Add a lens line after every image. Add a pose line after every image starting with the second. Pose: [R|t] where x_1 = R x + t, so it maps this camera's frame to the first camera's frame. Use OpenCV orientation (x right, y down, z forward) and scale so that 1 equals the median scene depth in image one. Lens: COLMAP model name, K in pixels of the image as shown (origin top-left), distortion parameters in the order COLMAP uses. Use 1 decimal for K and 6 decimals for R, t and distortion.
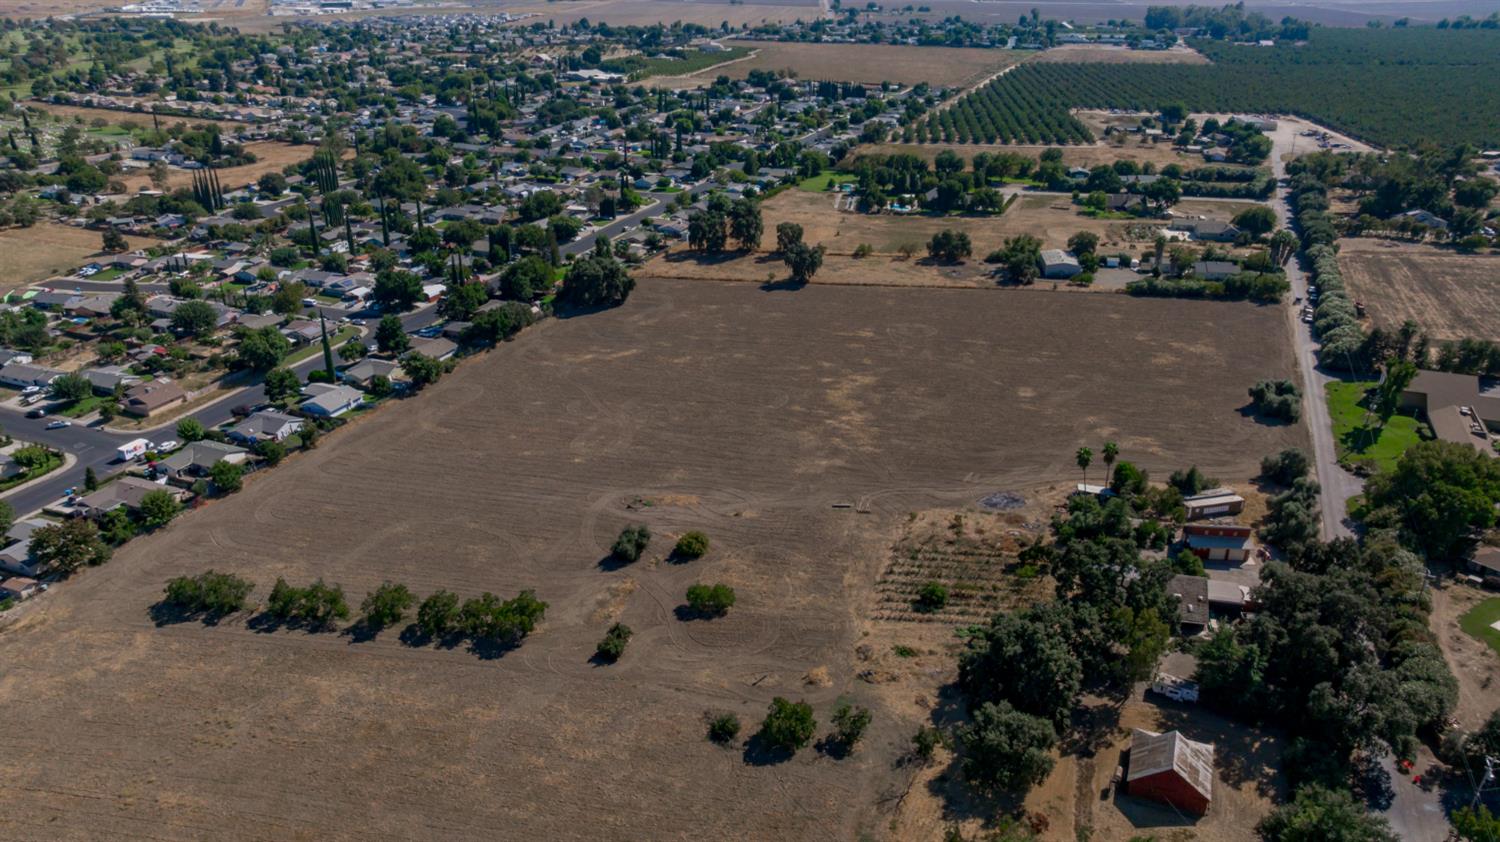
lens RADIAL K [[1050.1, 0, 746.0], [0, 1050.1, 425.3], [0, 0, 1]] dist [-0.042307, 0.047943]
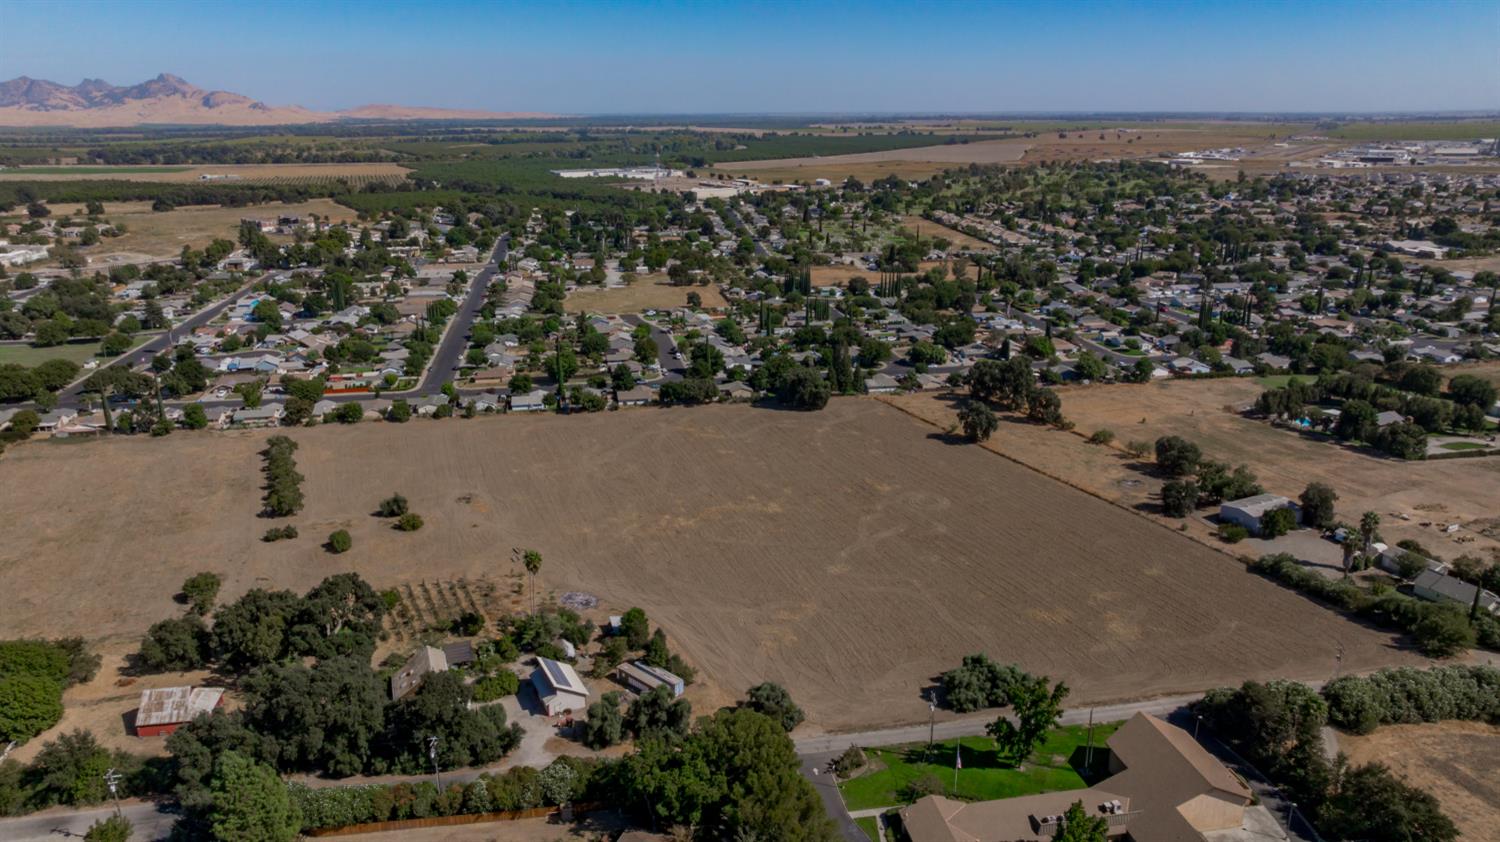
lens RADIAL K [[1050.1, 0, 749.3], [0, 1050.1, 417.0], [0, 0, 1]] dist [-0.042307, 0.047943]
pose [[0.546227, 0.239184, -0.802762, 0.733088], [-0.346499, 0.937045, 0.043424, -0.133354], [0.762610, 0.254437, 0.594716, 0.280941]]
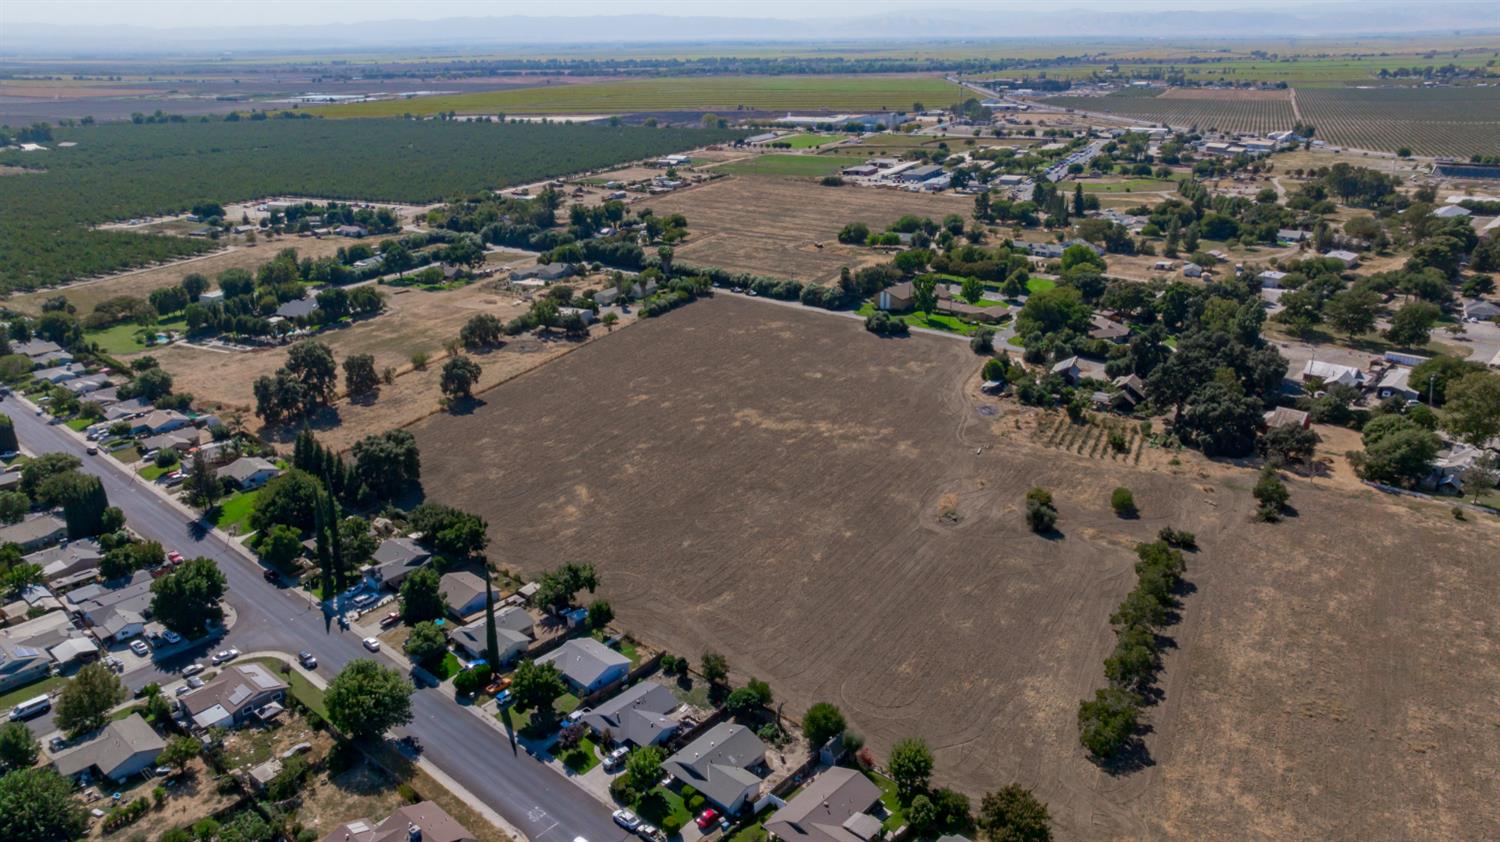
lens RADIAL K [[1050.1, 0, 750.4], [0, 1050.1, 415.5], [0, 0, 1]] dist [-0.042307, 0.047943]
pose [[0.319242, -0.322637, 0.891061, -0.712126], [0.405334, 0.896402, 0.179351, -0.193804], [-0.856615, 0.303921, 0.416945, 0.432327]]
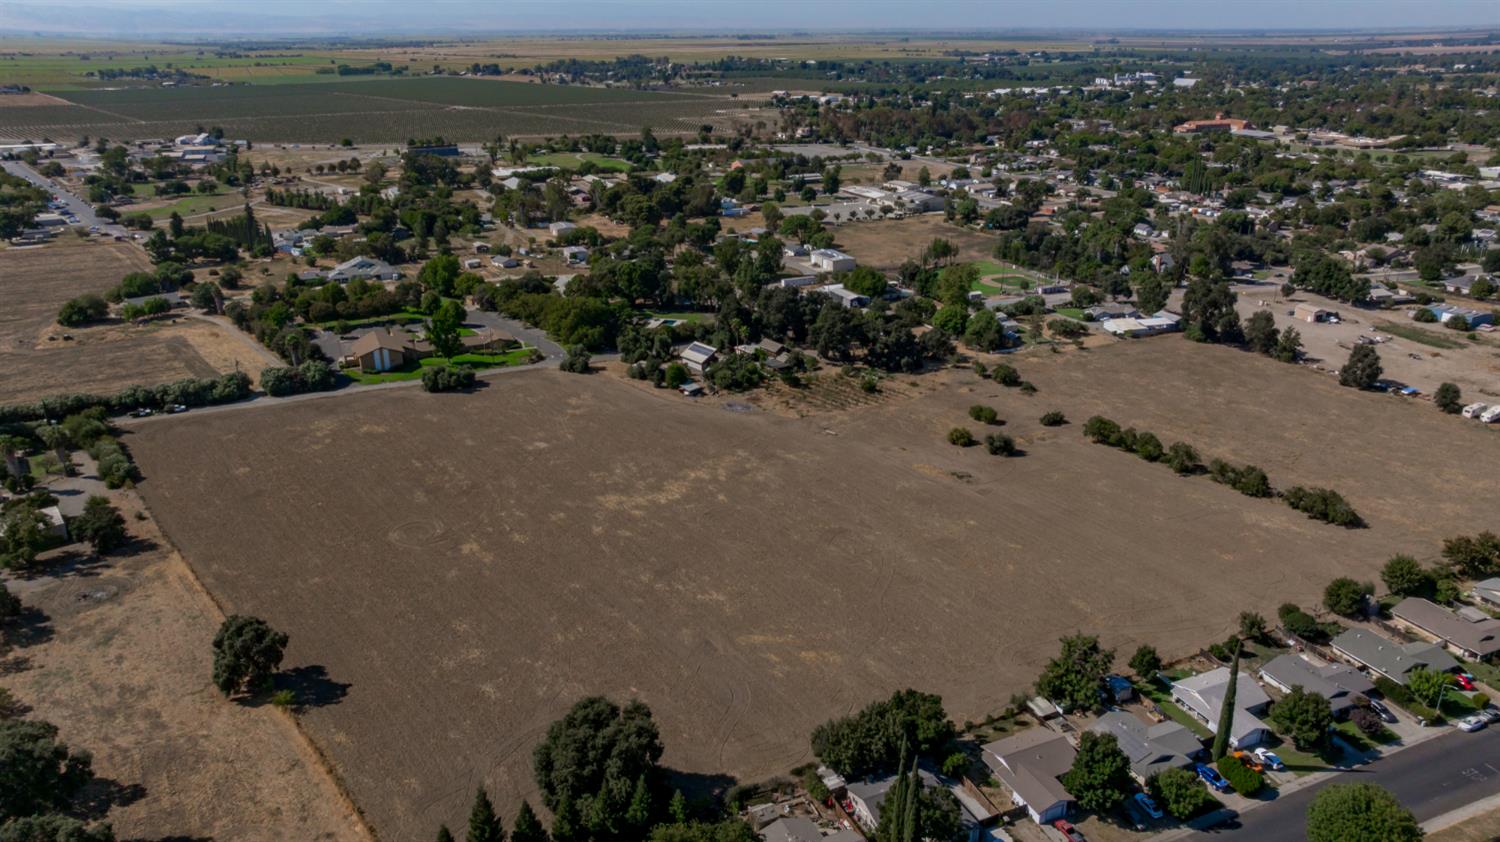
lens RADIAL K [[1050.1, 0, 747.5], [0, 1050.1, 416.9], [0, 0, 1]] dist [-0.042307, 0.047943]
pose [[-0.734049, -0.231332, 0.638481, -0.425017], [0.289864, 0.743510, 0.602637, -0.485056], [-0.614126, 0.627437, -0.478718, 1.060764]]
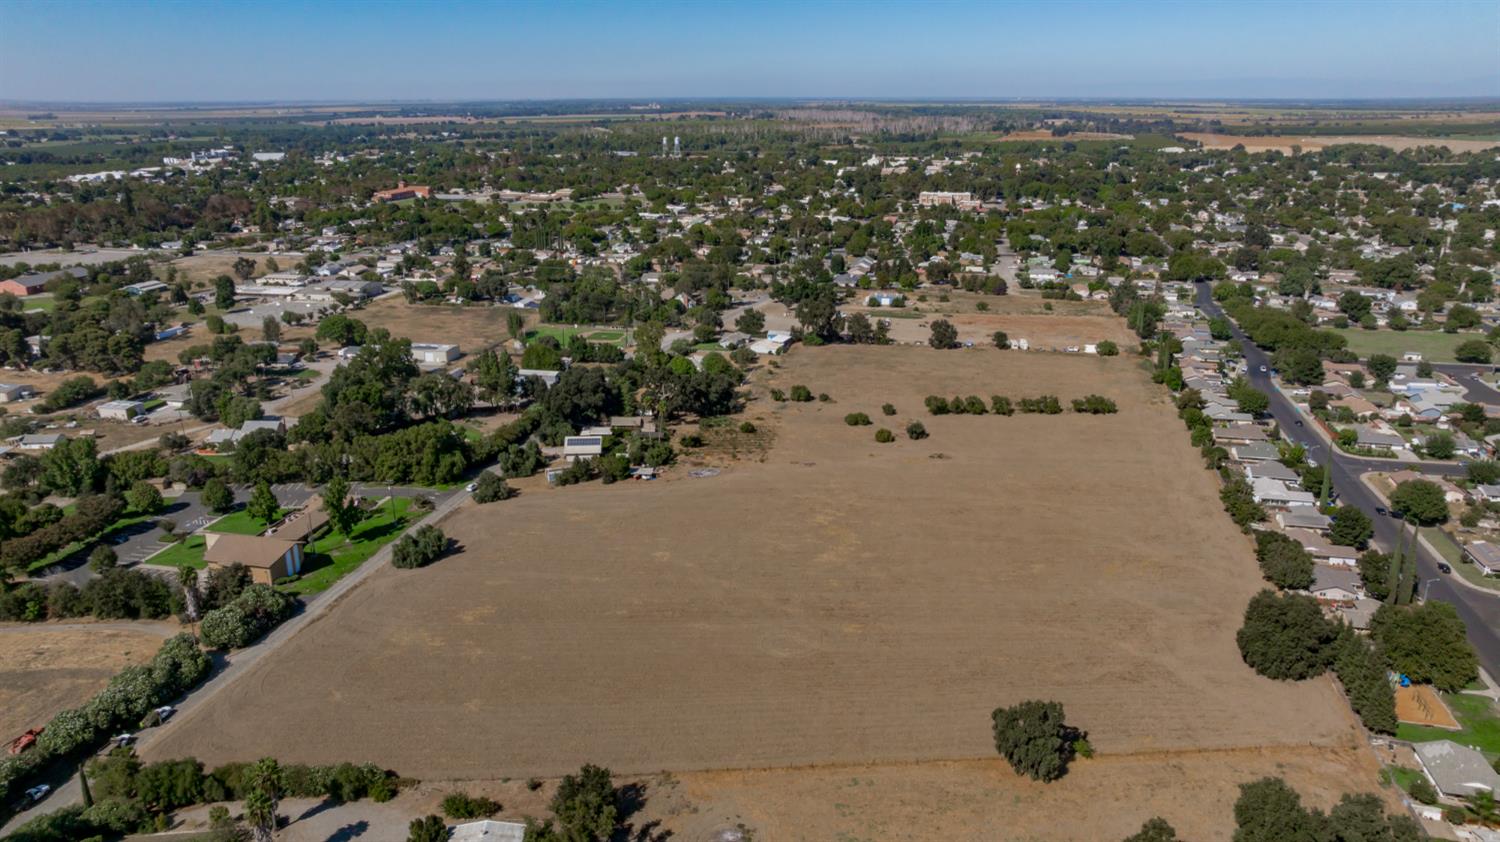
lens RADIAL K [[1050.1, 0, 748.3], [0, 1050.1, 426.5], [0, 0, 1]] dist [-0.042307, 0.047943]
pose [[-0.983507, 0.063466, -0.169372, 0.272135], [-0.067048, 0.741777, 0.667286, -0.612539], [0.167986, 0.667637, -0.725287, 1.290183]]
